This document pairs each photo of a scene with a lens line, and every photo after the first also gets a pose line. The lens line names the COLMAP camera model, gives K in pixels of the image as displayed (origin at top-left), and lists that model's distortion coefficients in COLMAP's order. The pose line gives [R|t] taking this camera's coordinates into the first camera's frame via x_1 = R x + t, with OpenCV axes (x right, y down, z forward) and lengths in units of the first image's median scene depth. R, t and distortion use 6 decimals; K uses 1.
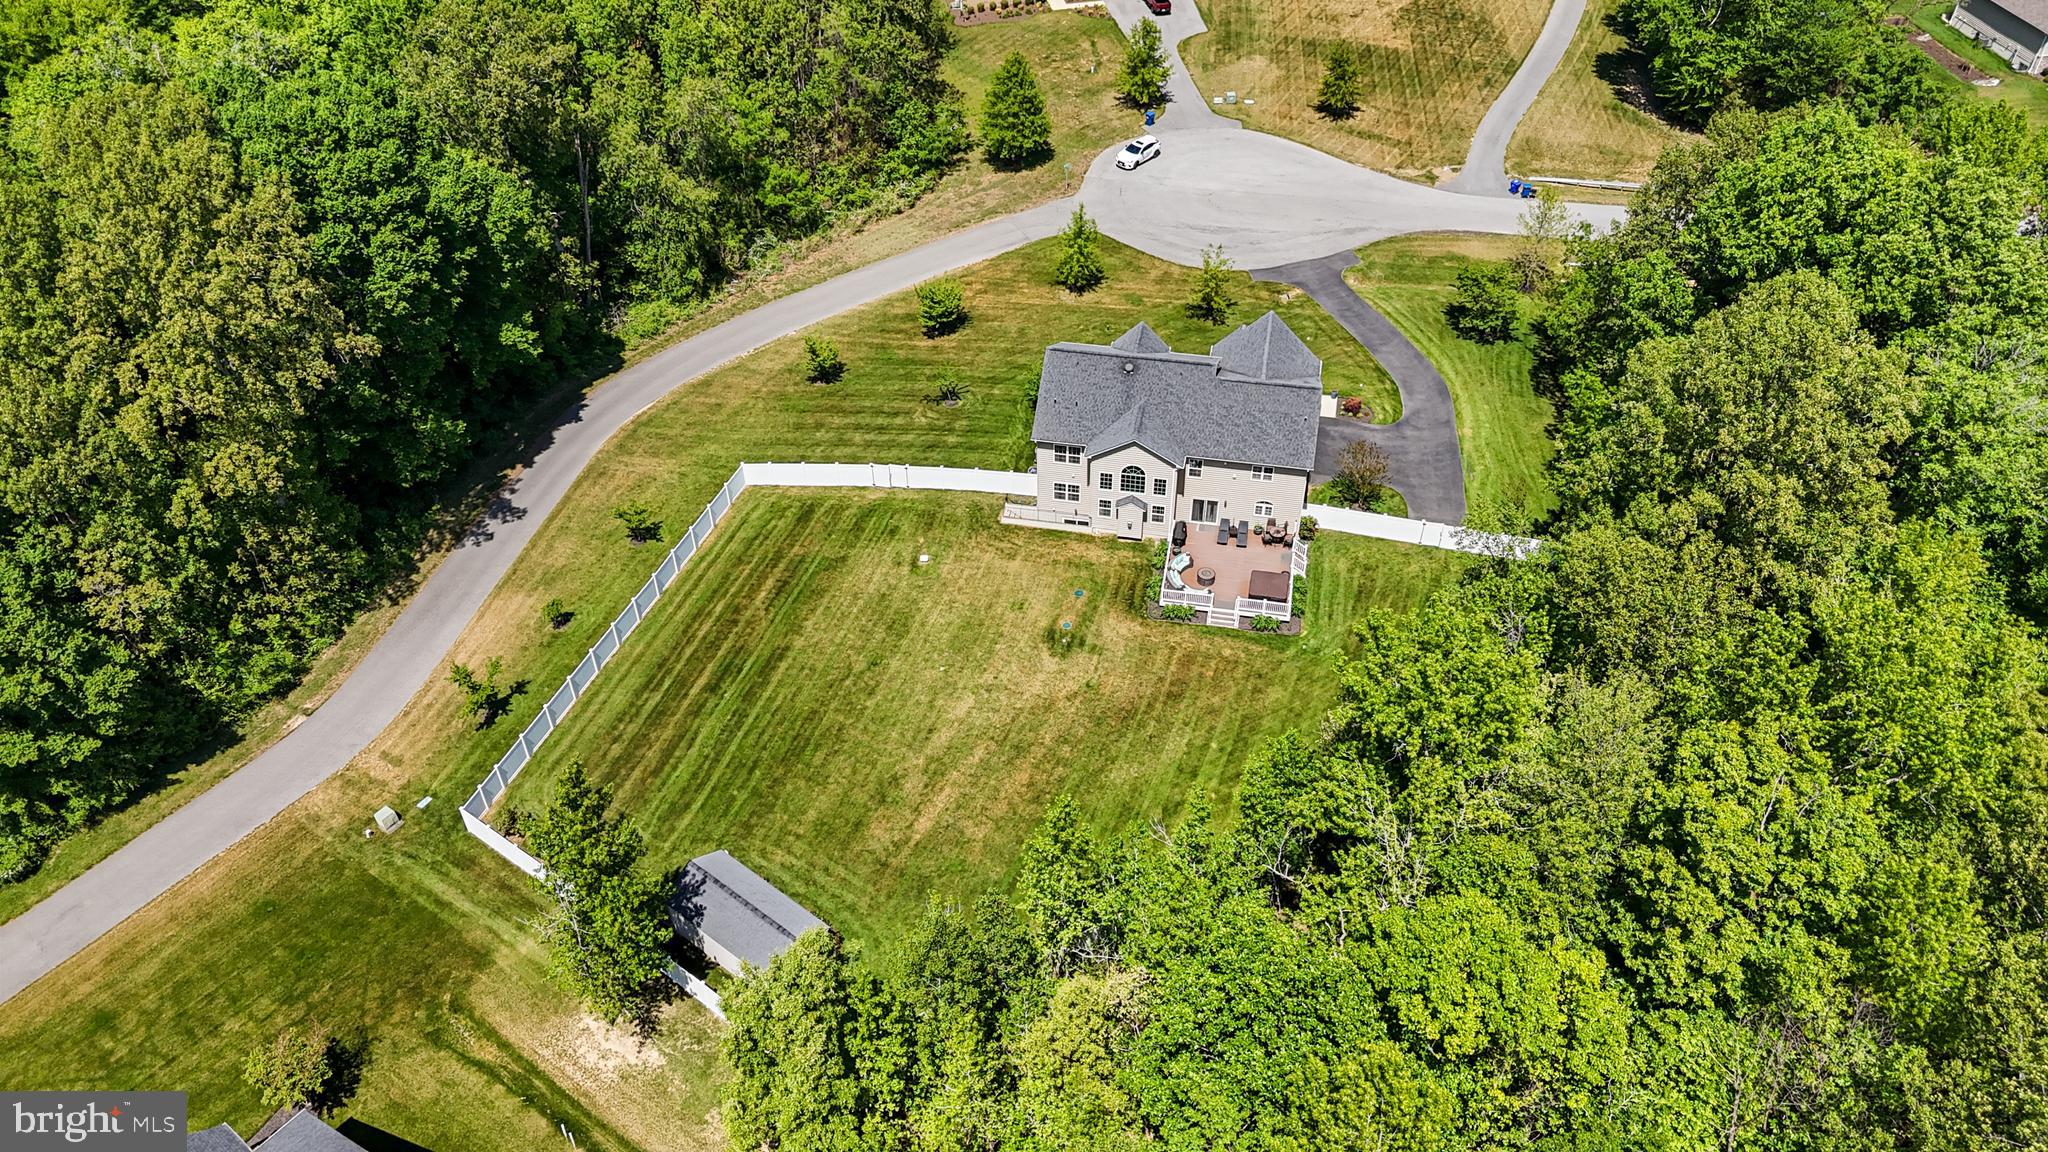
lens RADIAL K [[1500.1, 0, 1031.4], [0, 1500.1, 583.2], [0, 0, 1]] dist [0.073626, -0.071632]
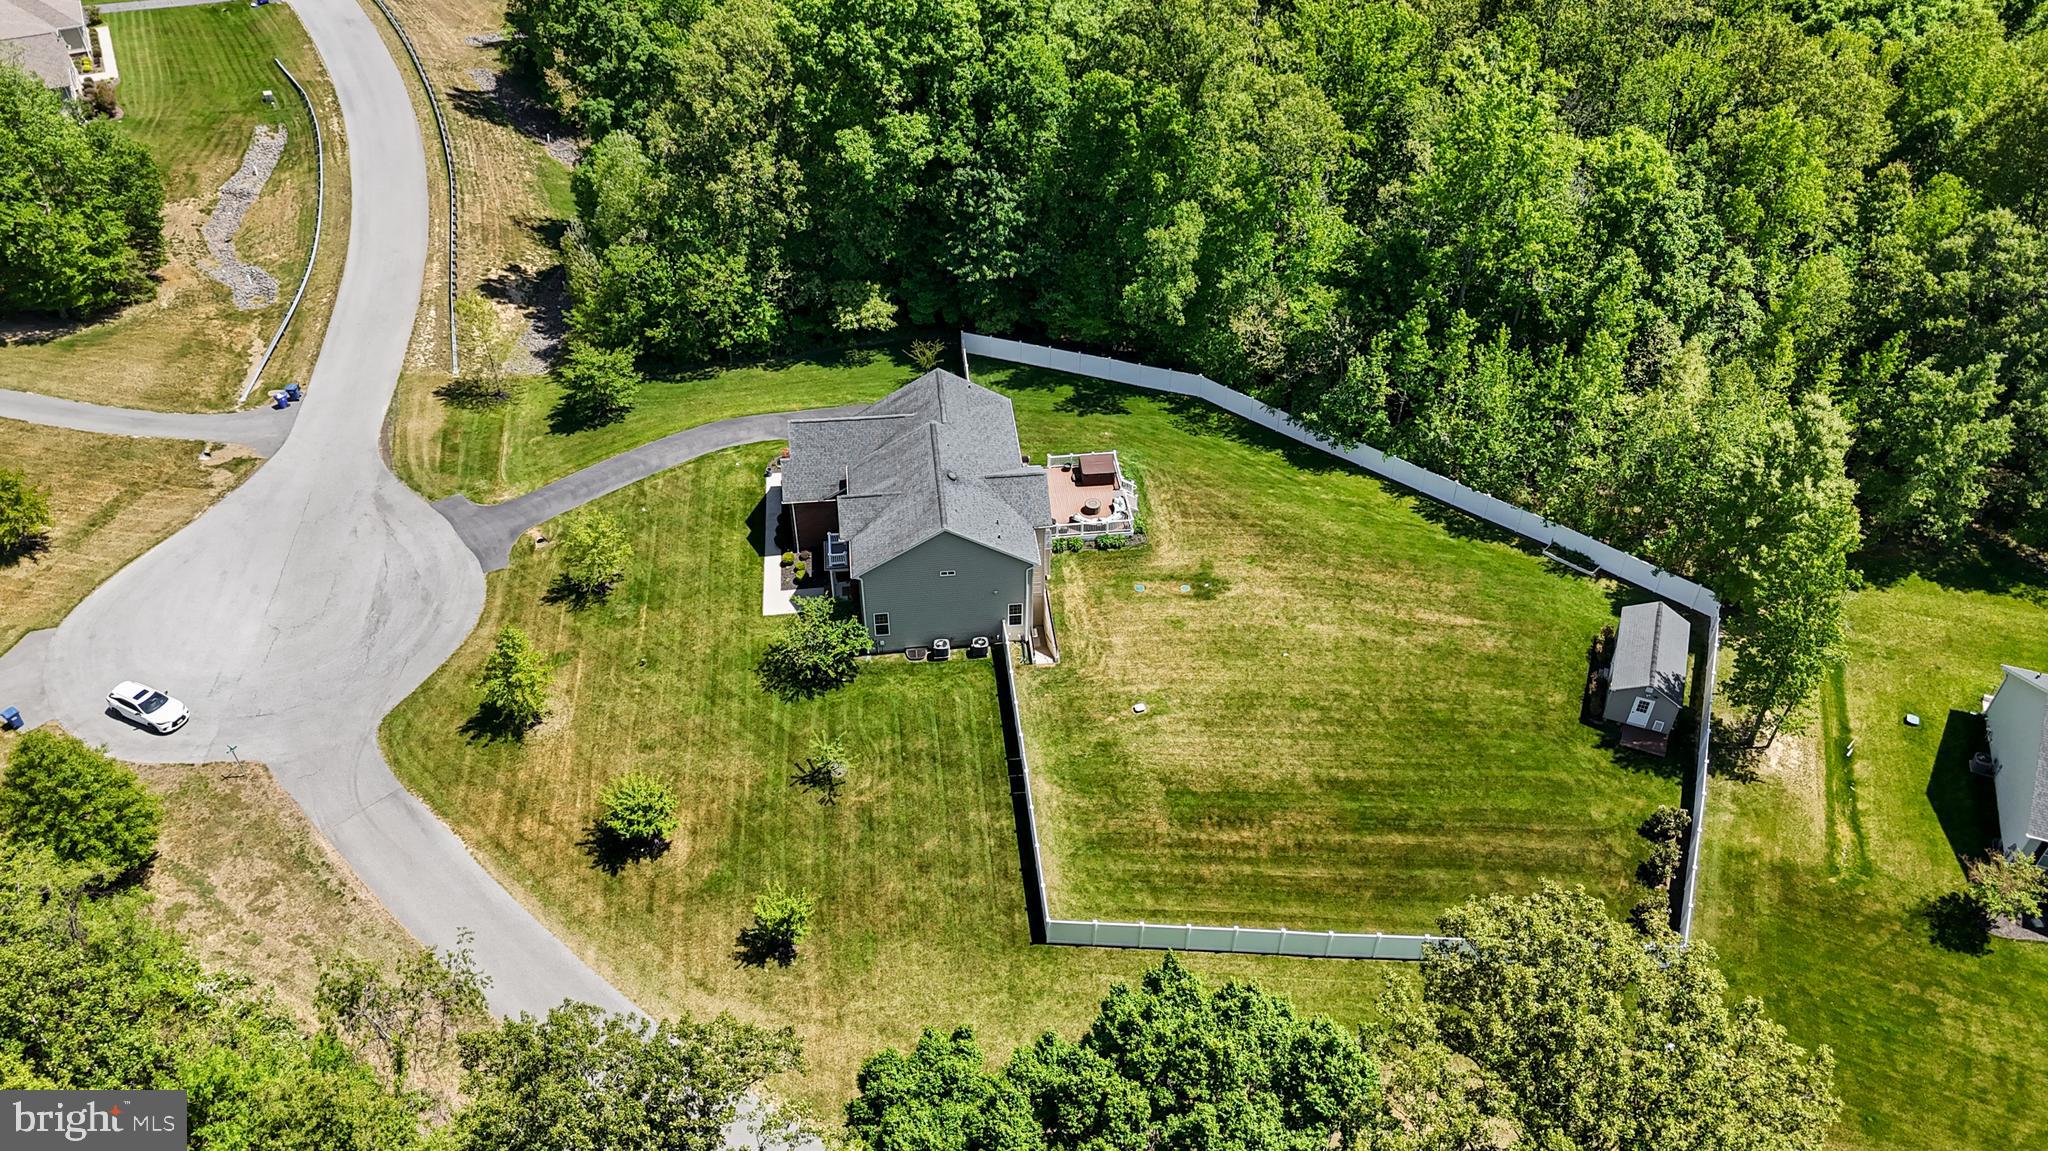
lens RADIAL K [[1523.1, 0, 1024.0], [0, 1523.1, 575.5], [0, 0, 1]] dist [0.066900, -0.072034]
pose [[-0.292009, -0.617644, 0.730237, -0.681810], [0.641735, 0.439597, 0.628436, -0.684167], [-0.709160, 0.652128, 0.267997, 0.744934]]
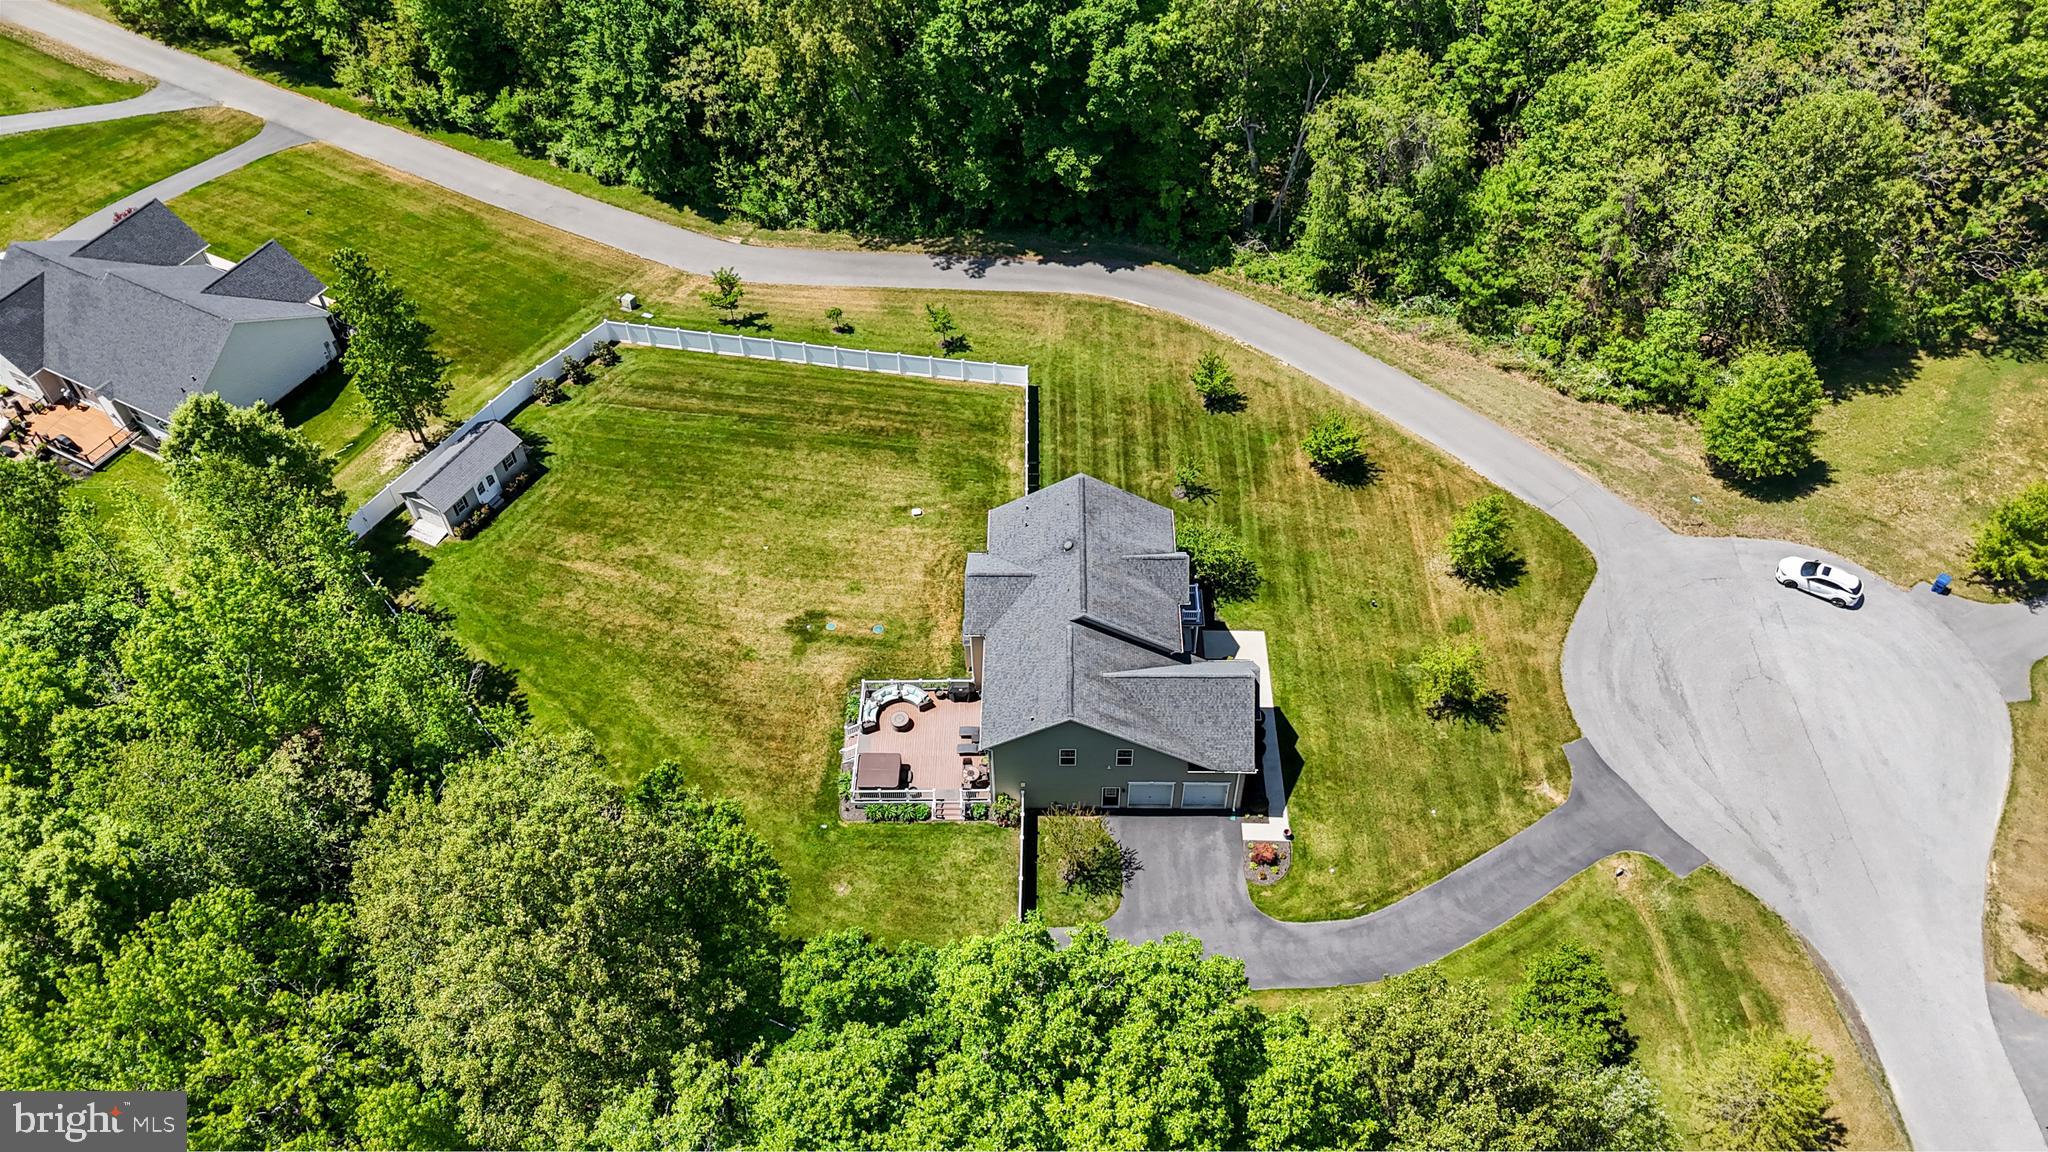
lens RADIAL K [[1485.8, 0, 1028.7], [0, 1485.8, 578.1], [0, 0, 1]] dist [0.058773, -0.065344]
pose [[0.172864, 0.743971, -0.645466, 0.641682], [-0.656642, 0.575497, 0.487467, -0.543733], [0.734124, 0.339574, 0.588006, 0.464510]]
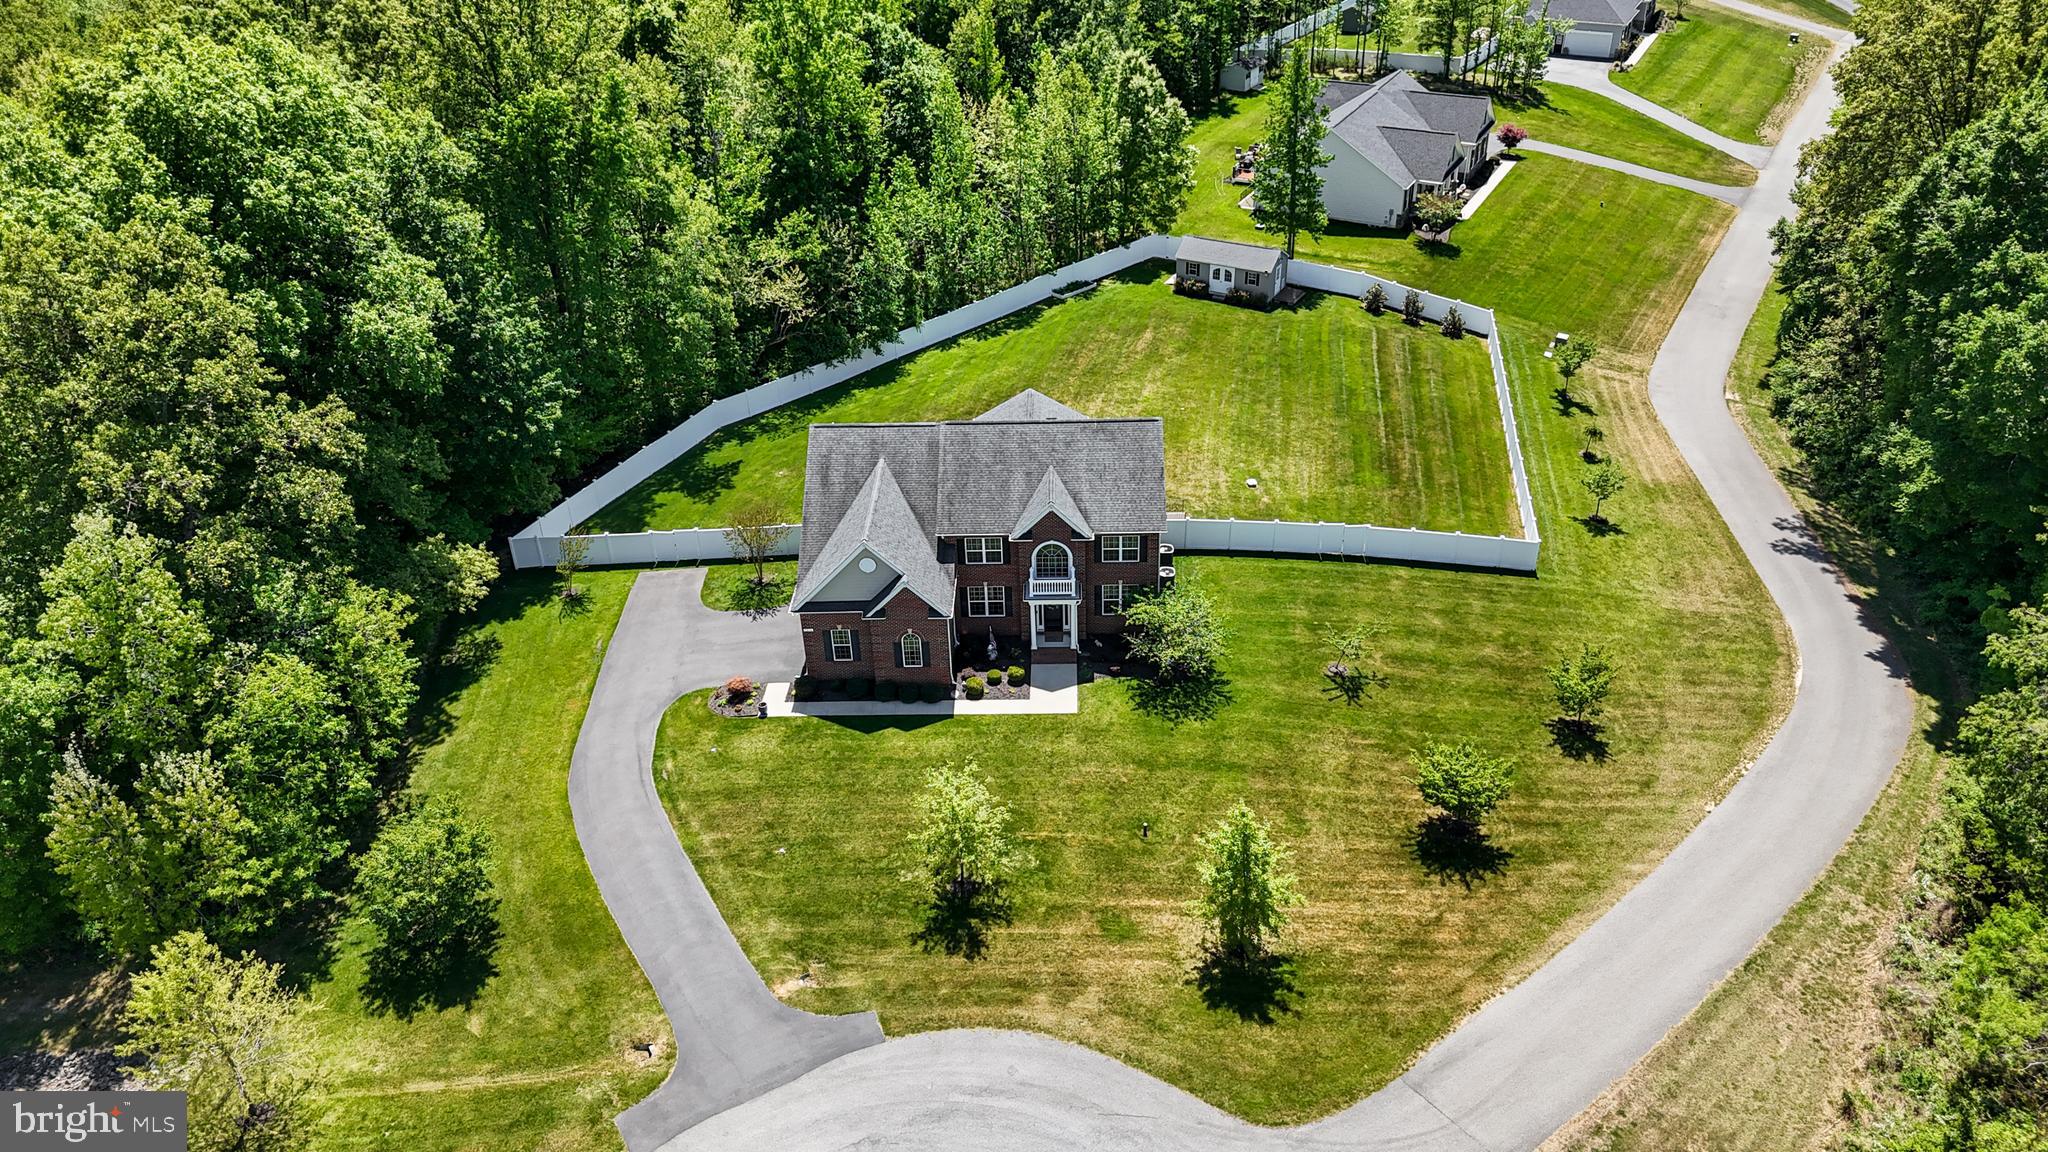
lens RADIAL K [[1500.1, 0, 1031.4], [0, 1500.1, 583.2], [0, 0, 1]] dist [0.073626, -0.071632]
pose [[-0.985947, 0.114237, -0.121891, 0.180088], [-0.087629, 0.267541, 0.959553, -0.866413], [0.142228, 0.956750, -0.253771, 1.269083]]
